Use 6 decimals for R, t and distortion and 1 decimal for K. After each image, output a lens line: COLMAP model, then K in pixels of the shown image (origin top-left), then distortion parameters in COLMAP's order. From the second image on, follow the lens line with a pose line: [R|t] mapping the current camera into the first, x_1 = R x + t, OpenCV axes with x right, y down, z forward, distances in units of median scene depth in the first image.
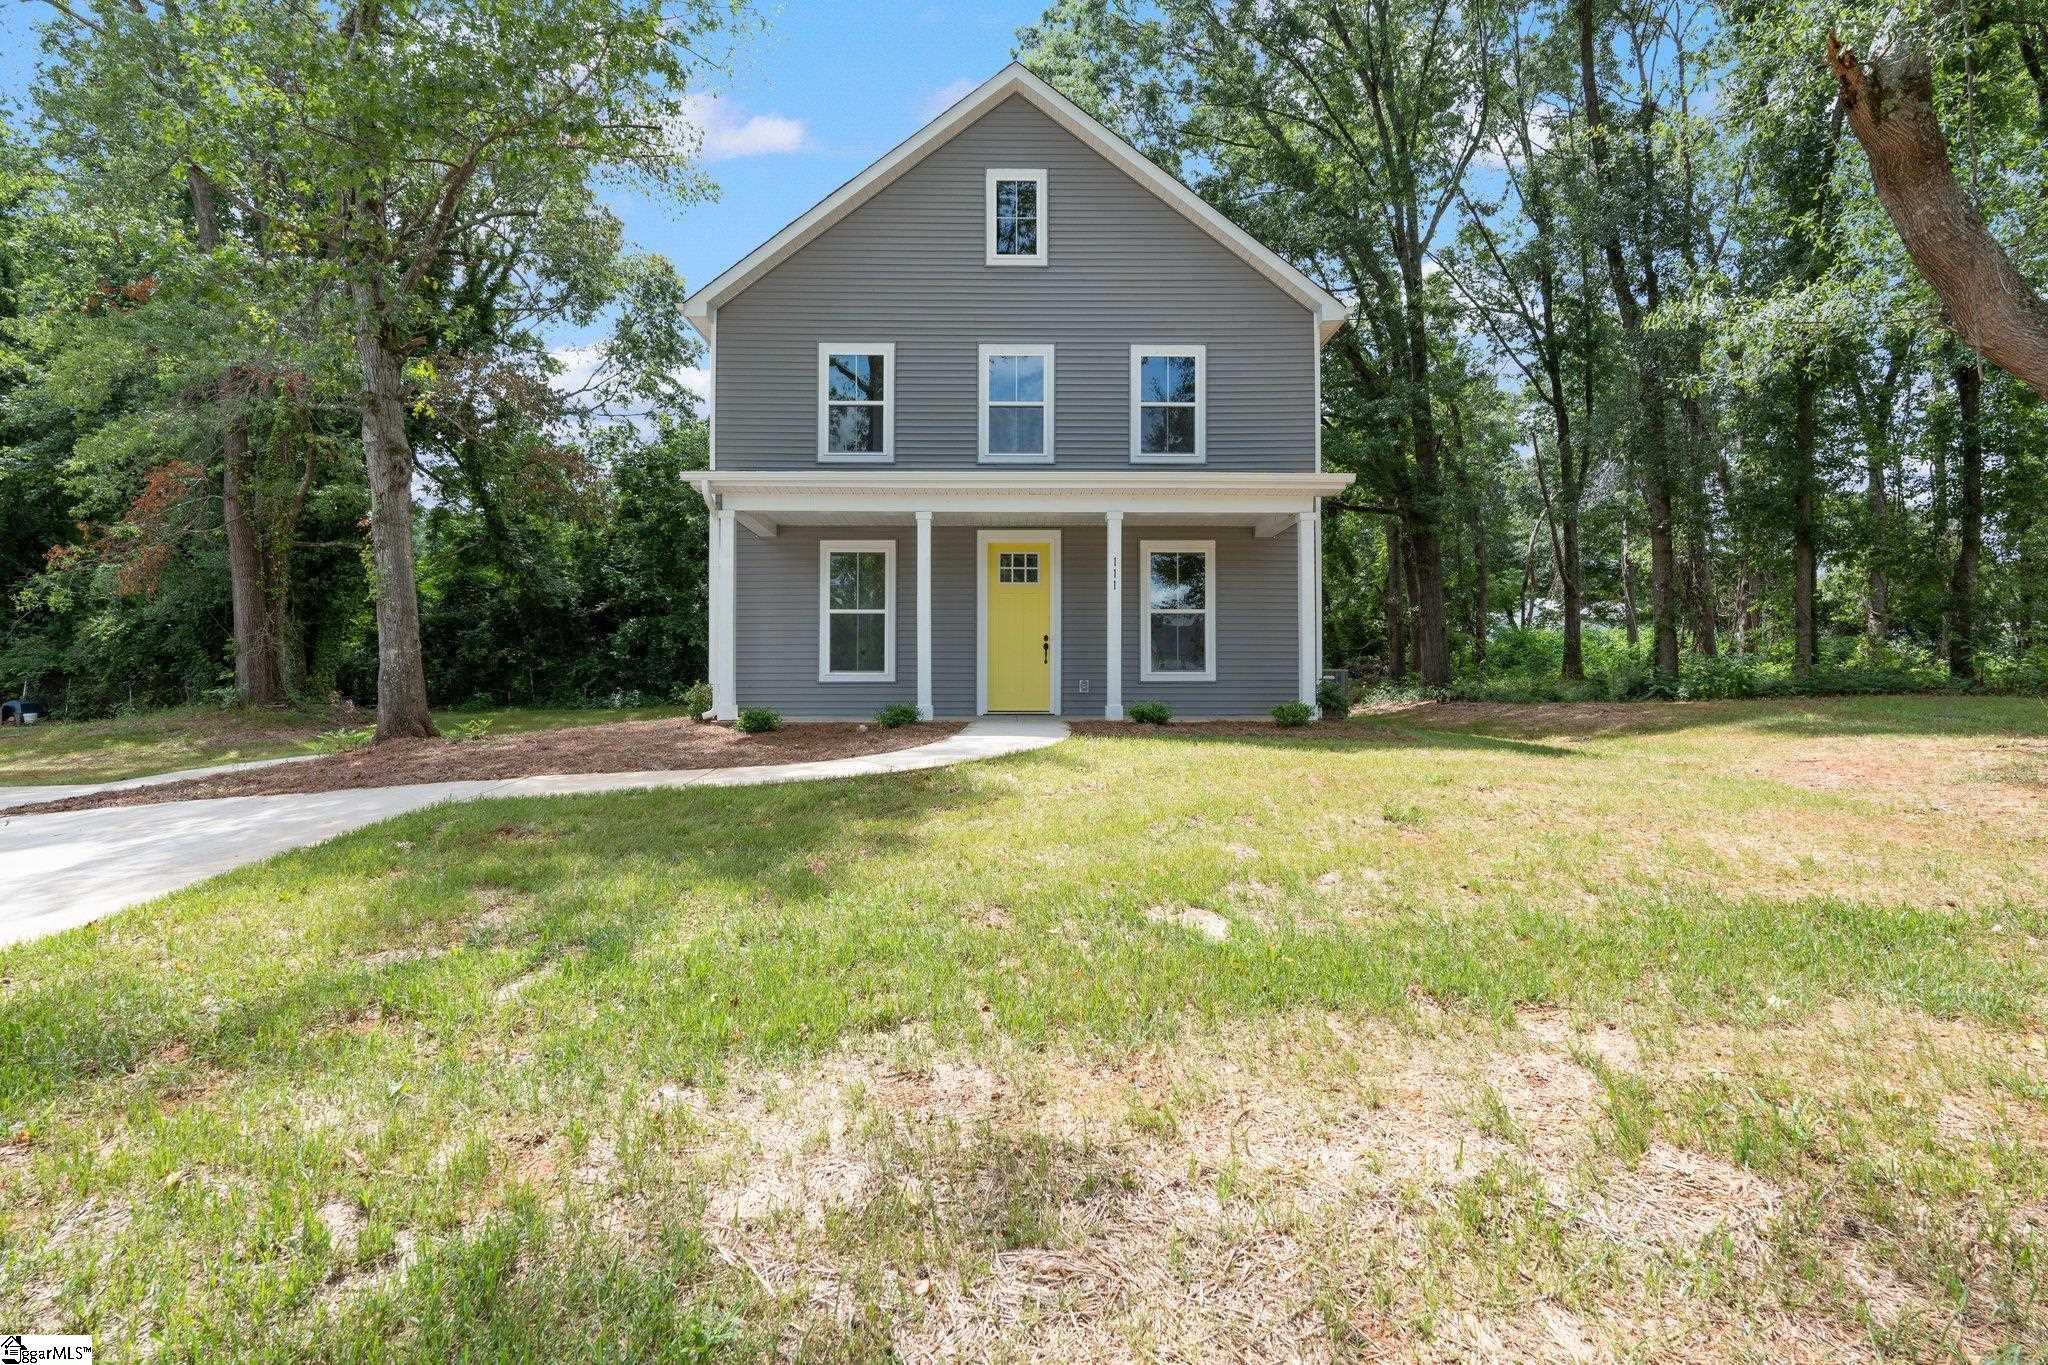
lens RADIAL K [[947.0, 0, 1026.1], [0, 947.0, 675.4], [0, 0, 1]] dist [-0.000774, -0.000177]
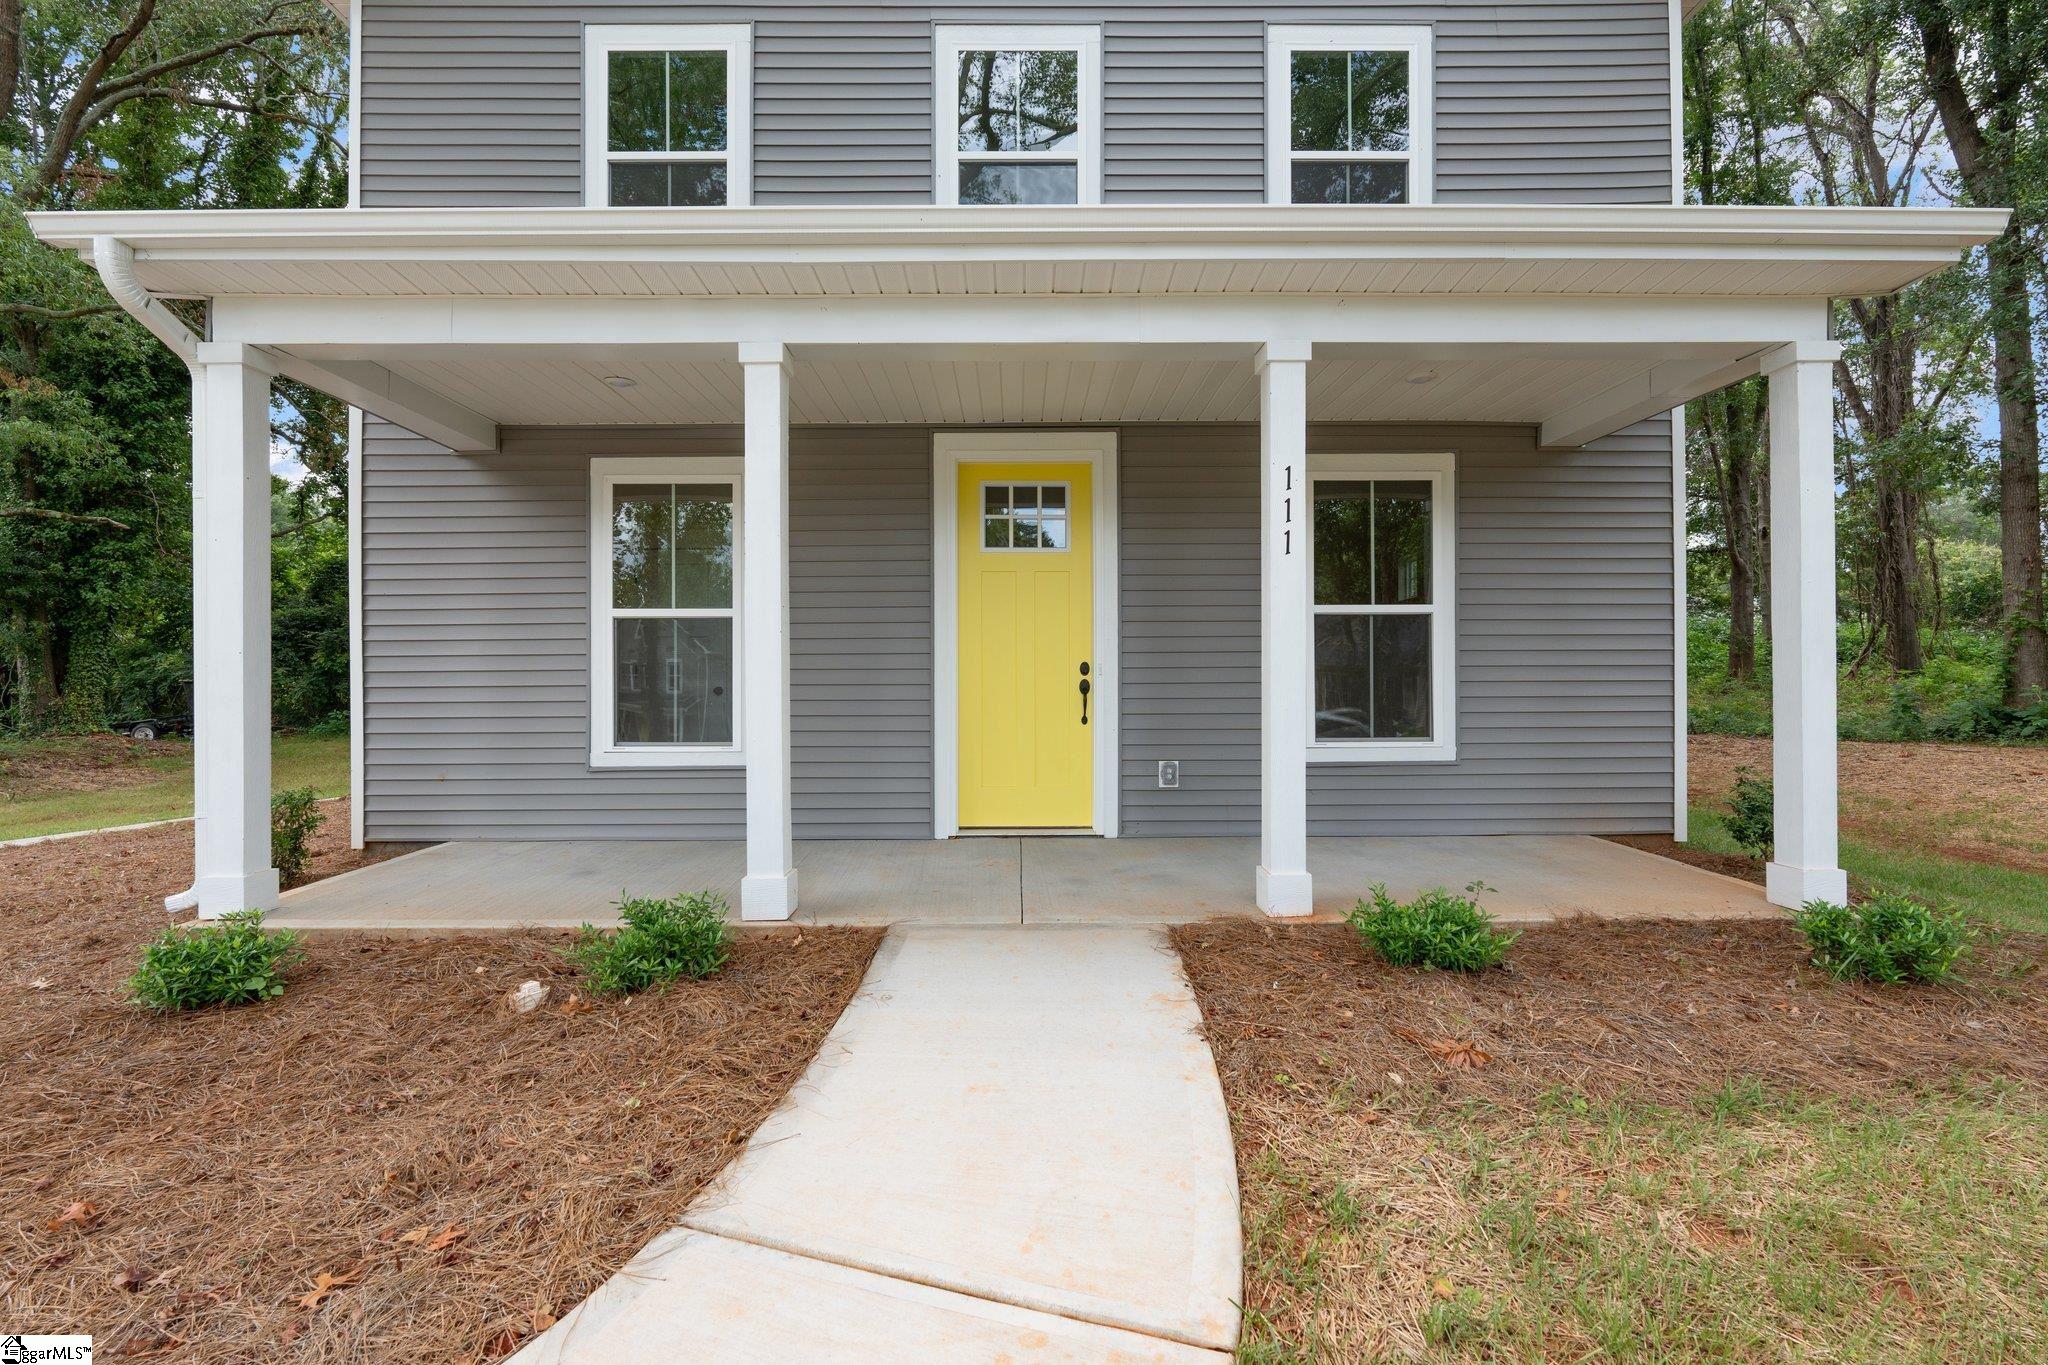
lens RADIAL K [[884.4, 0, 1022.5], [0, 884.4, 684.1], [0, 0, 1]] dist [-0.006613, 0.000206]
pose [[0.999639, -0.003118, -0.026691, 0.002313], [0.003546, 0.999865, 0.016022, -0.038954], [0.026637, -0.016111, 0.999515, 0.571077]]
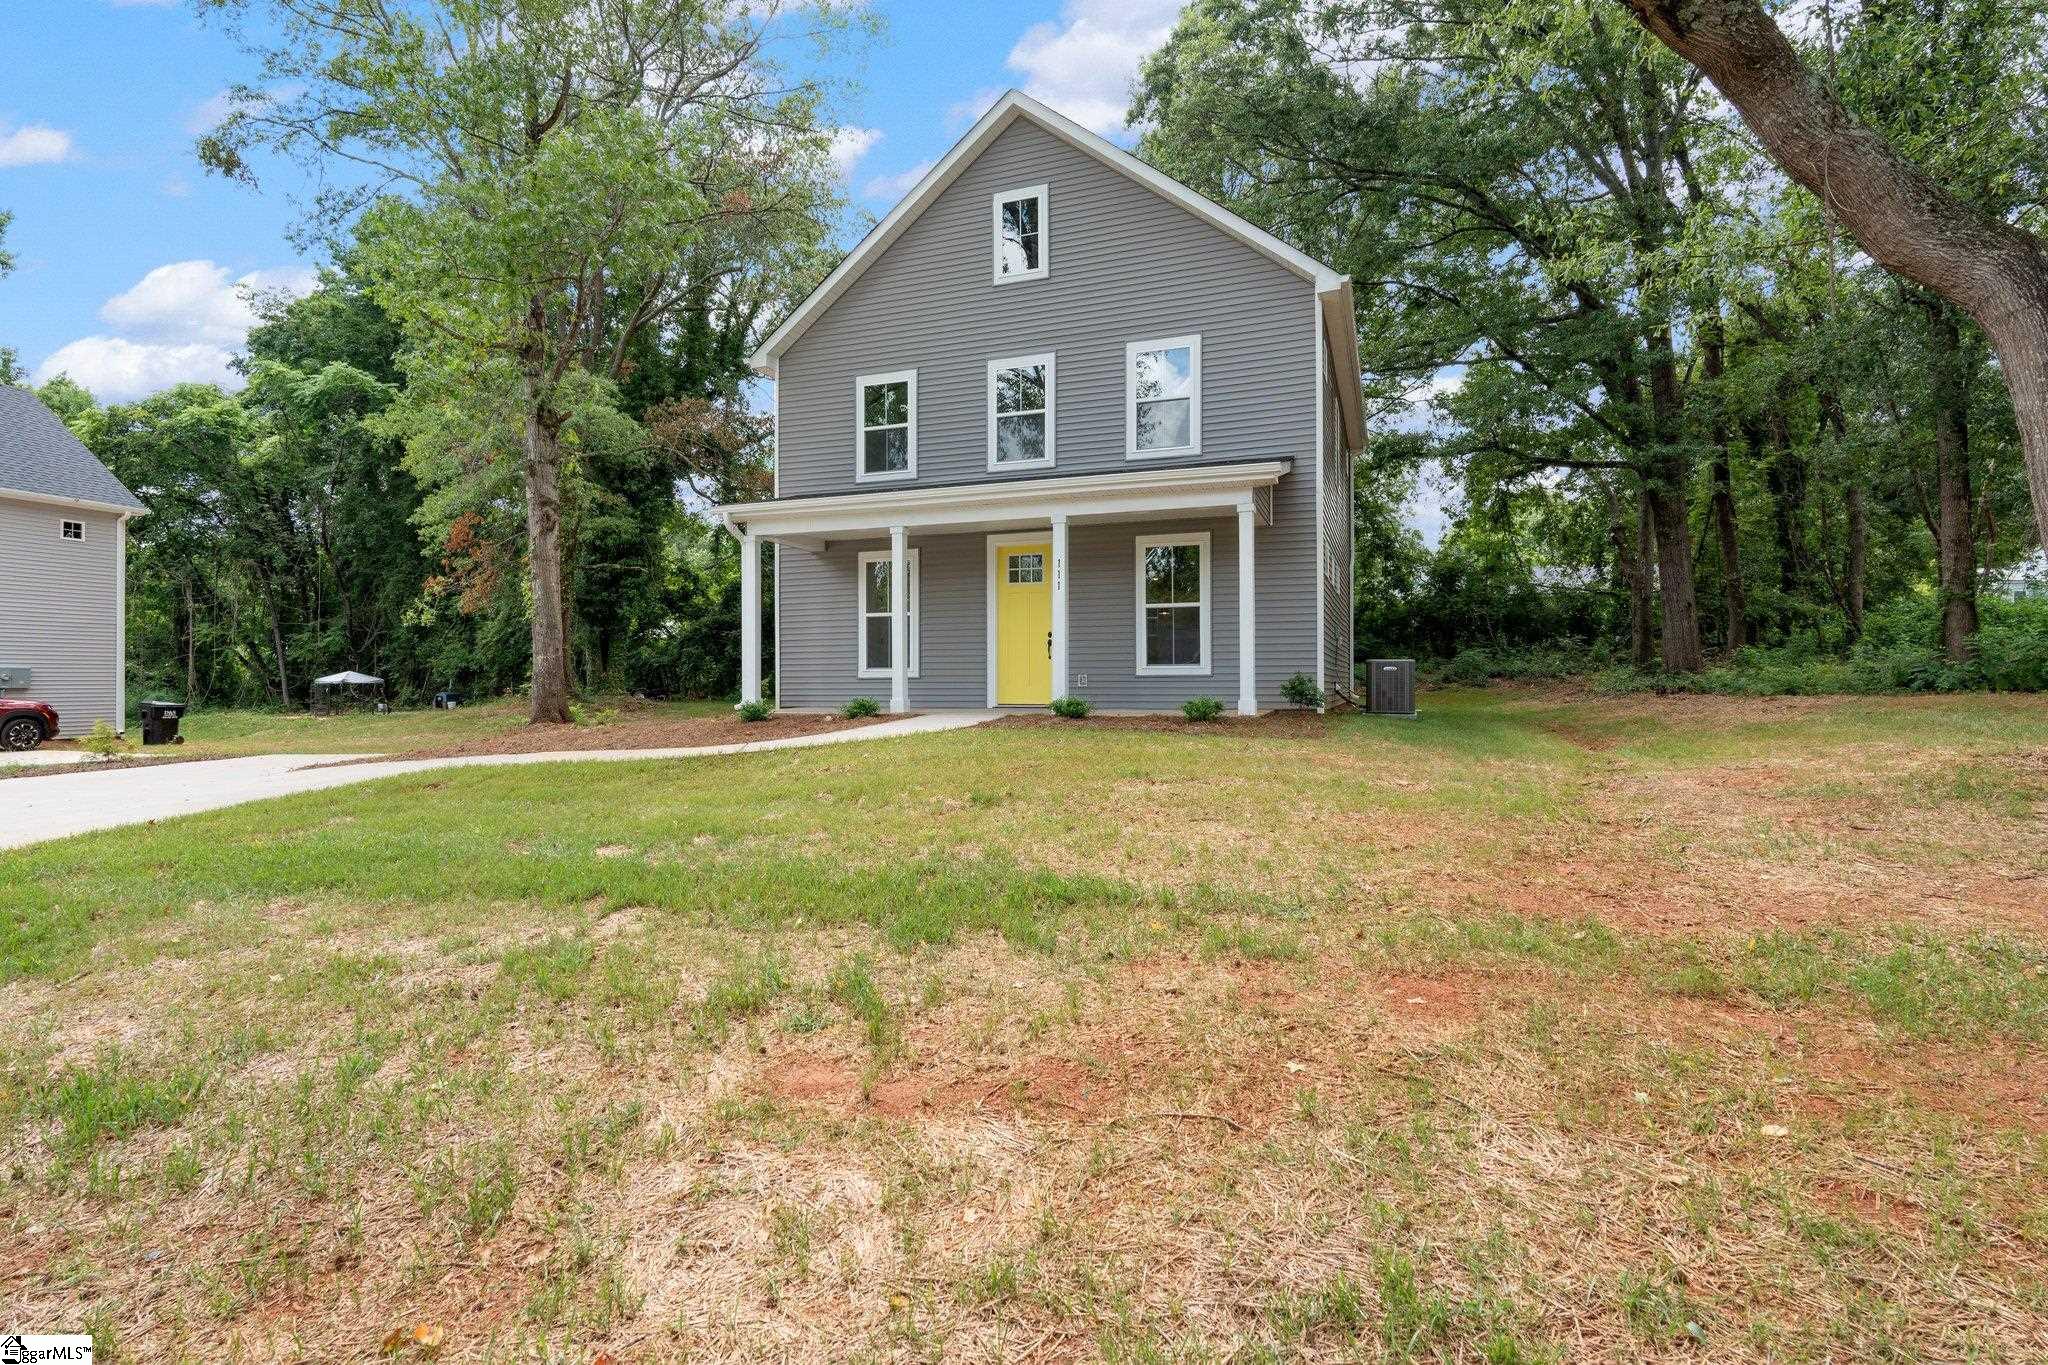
lens RADIAL K [[949.4, 0, 1026.0], [0, 949.4, 686.6], [0, 0, 1]] dist [-0.005310, -0.000142]
pose [[0.930711, -0.000526, -0.365754, 0.380438], [0.007456, 0.999818, 0.017536, -0.000776], [0.365679, -0.019048, 0.930546, 0.013605]]
